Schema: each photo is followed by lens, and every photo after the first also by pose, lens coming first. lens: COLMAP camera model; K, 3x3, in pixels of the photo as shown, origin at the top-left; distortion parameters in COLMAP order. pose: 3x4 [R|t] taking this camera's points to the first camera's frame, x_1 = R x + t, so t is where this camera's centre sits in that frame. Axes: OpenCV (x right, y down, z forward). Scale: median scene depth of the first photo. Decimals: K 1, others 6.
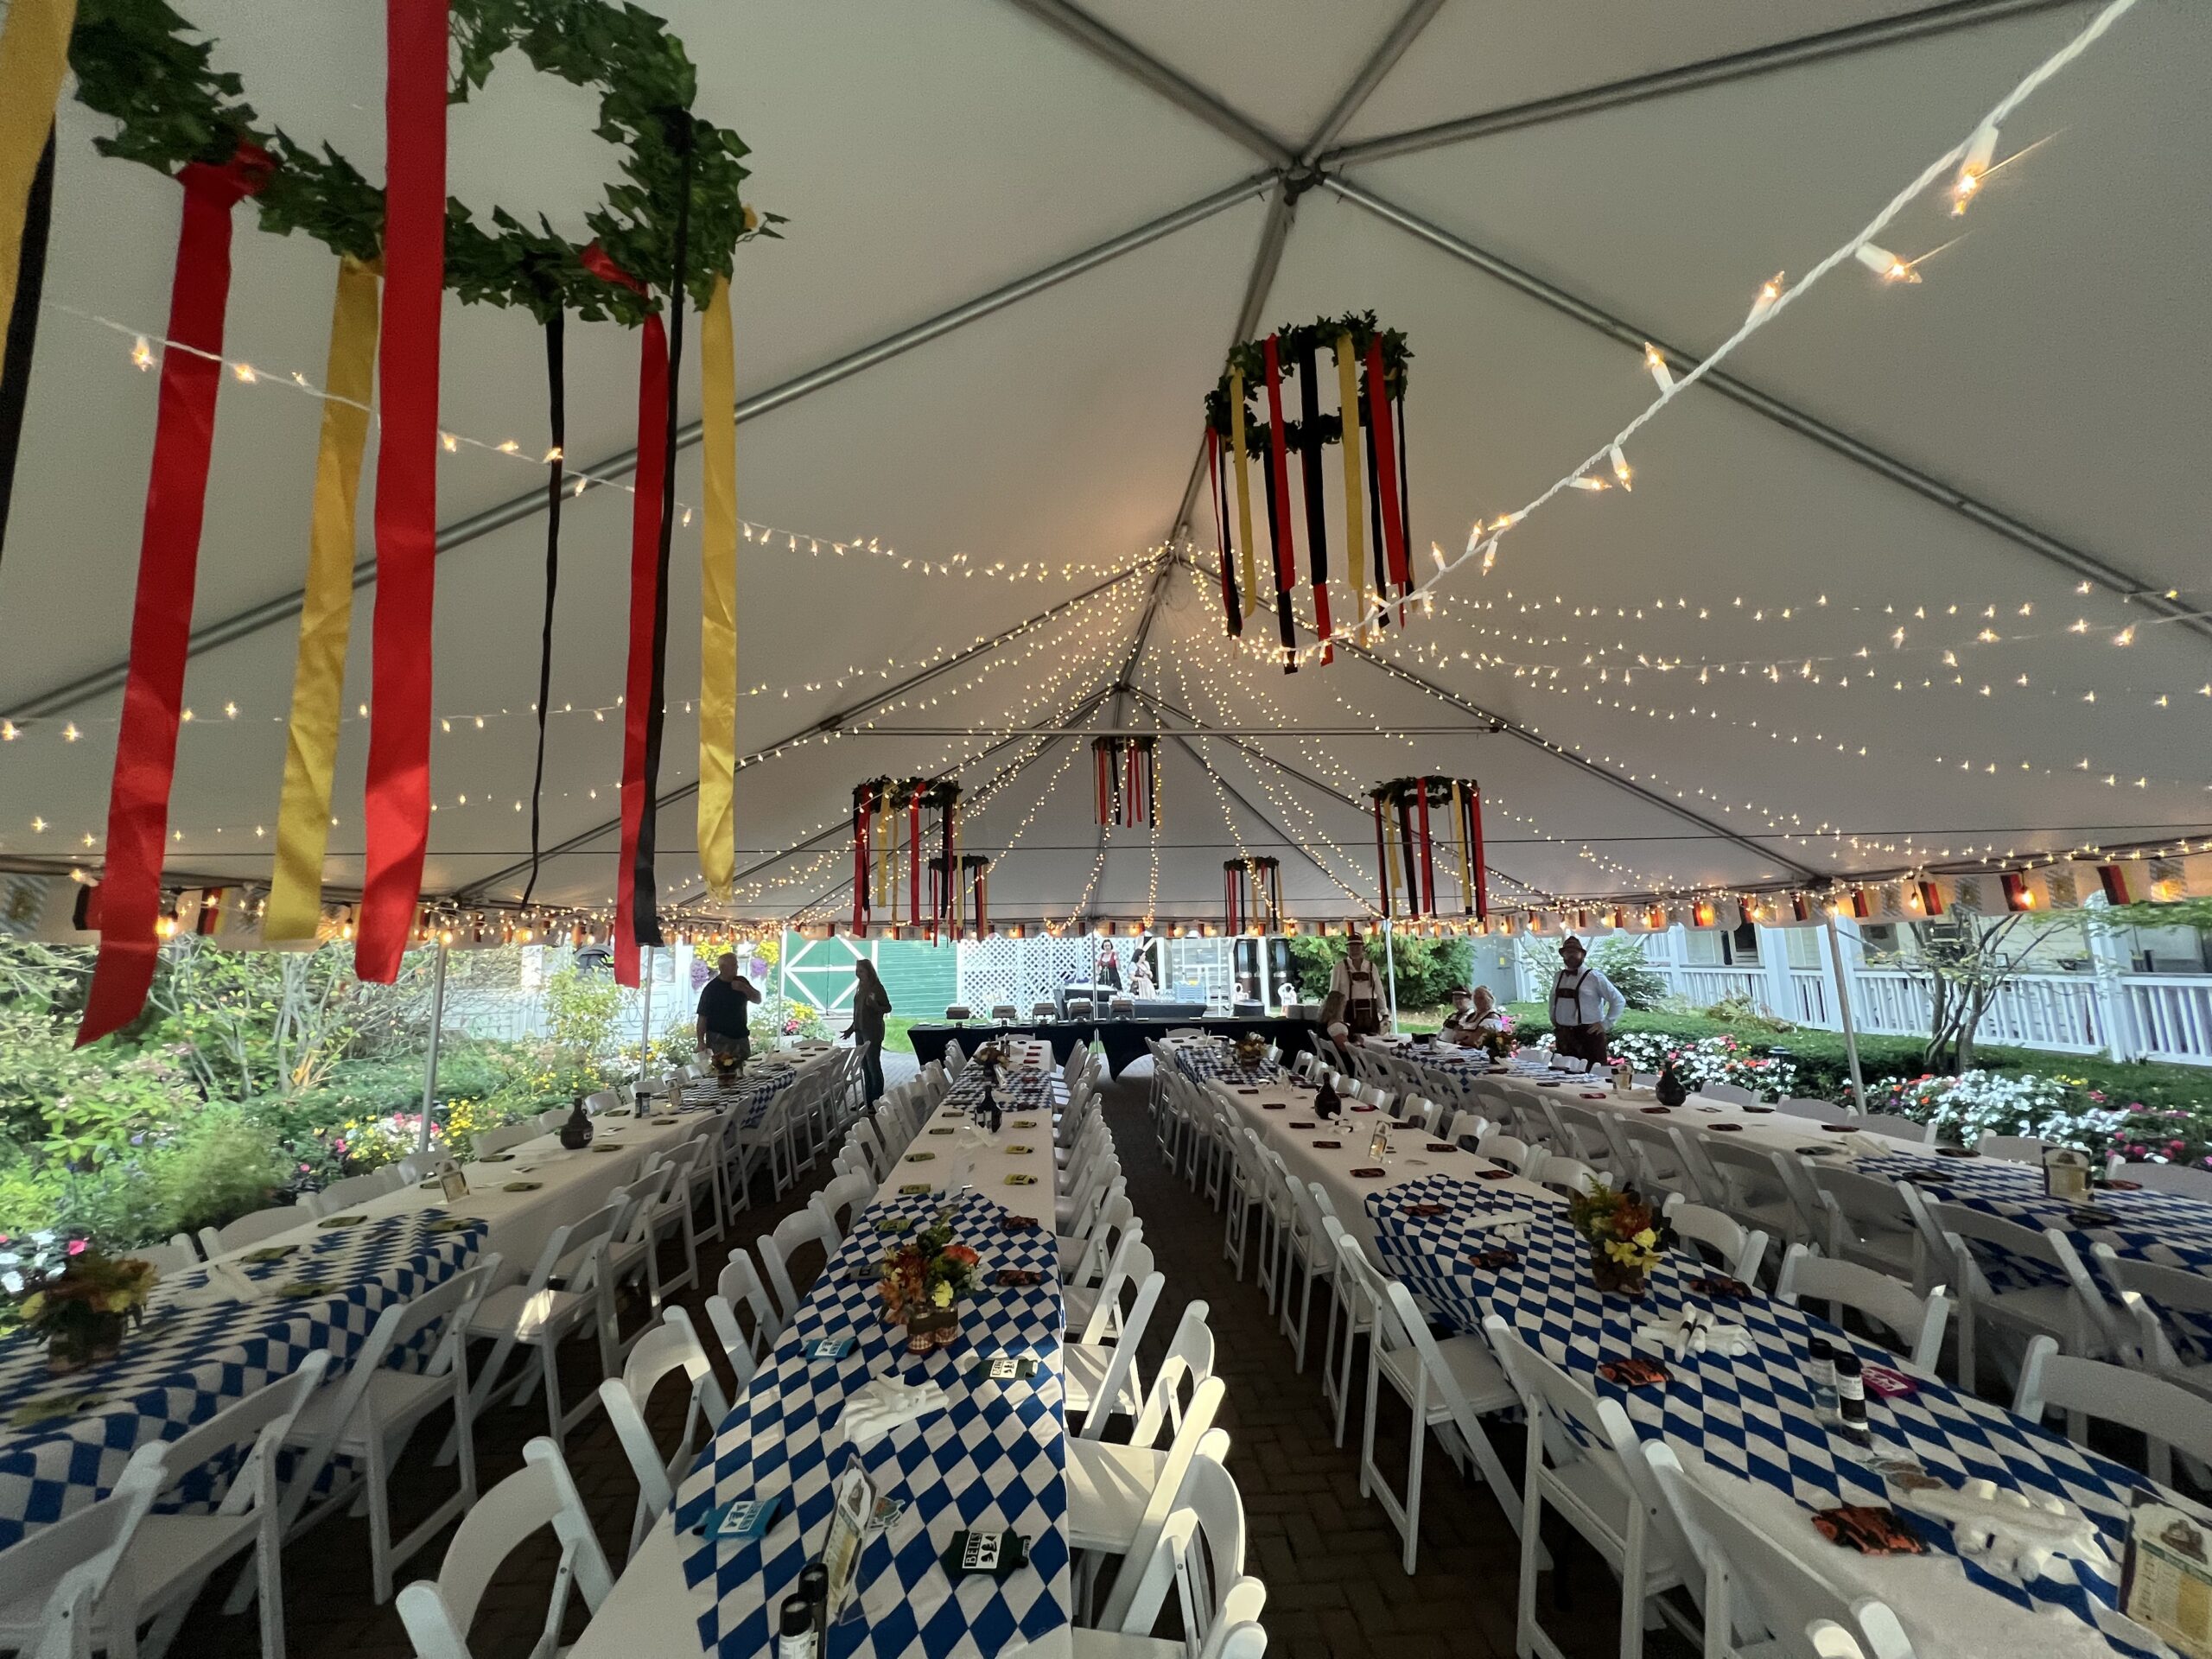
lens RADIAL K [[901.2, 0, 1094.9], [0, 901.2, 830.1], [0, 0, 1]] dist [-0.002019, -0.000229]
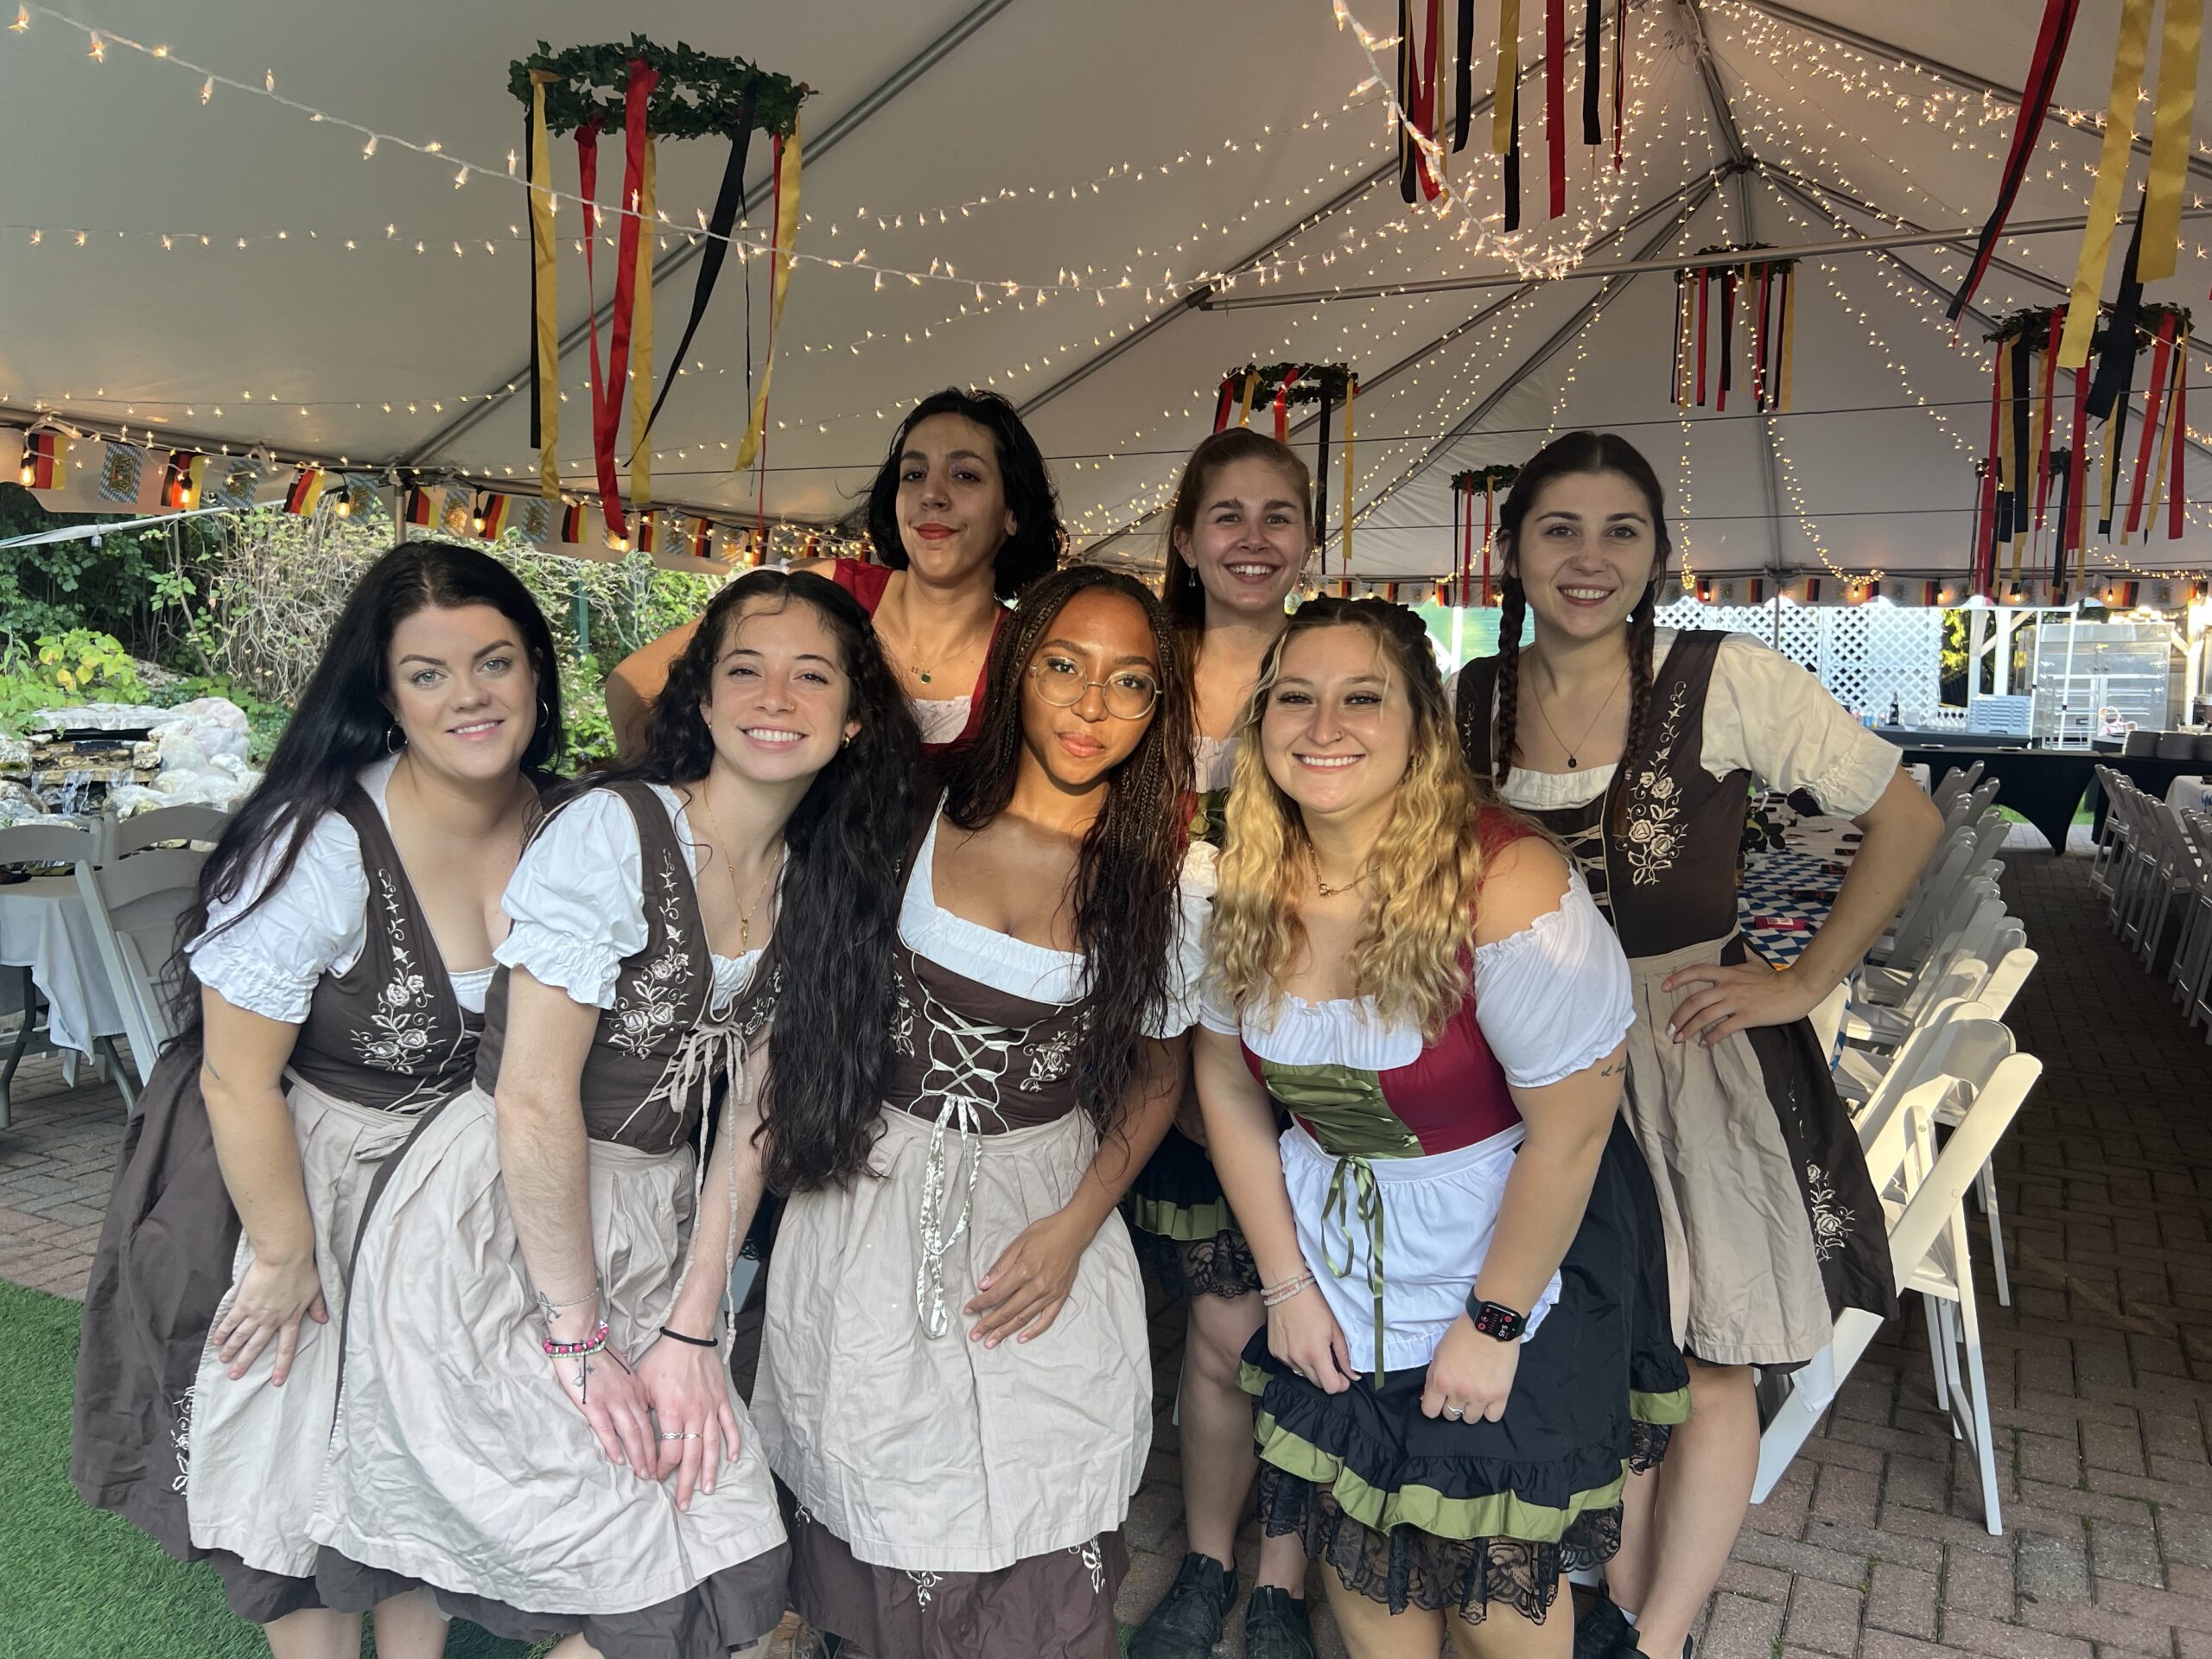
lens RADIAL K [[1684.2, 0, 1109.9], [0, 1684.2, 827.1], [0, 0, 1]] dist [-0.011719, -0.002701]
pose [[0.864313, 0.072249, -0.497738, 0.460478], [0.041963, 0.975820, 0.214512, 0.016157], [0.501201, -0.206292, 0.840382, -0.433824]]
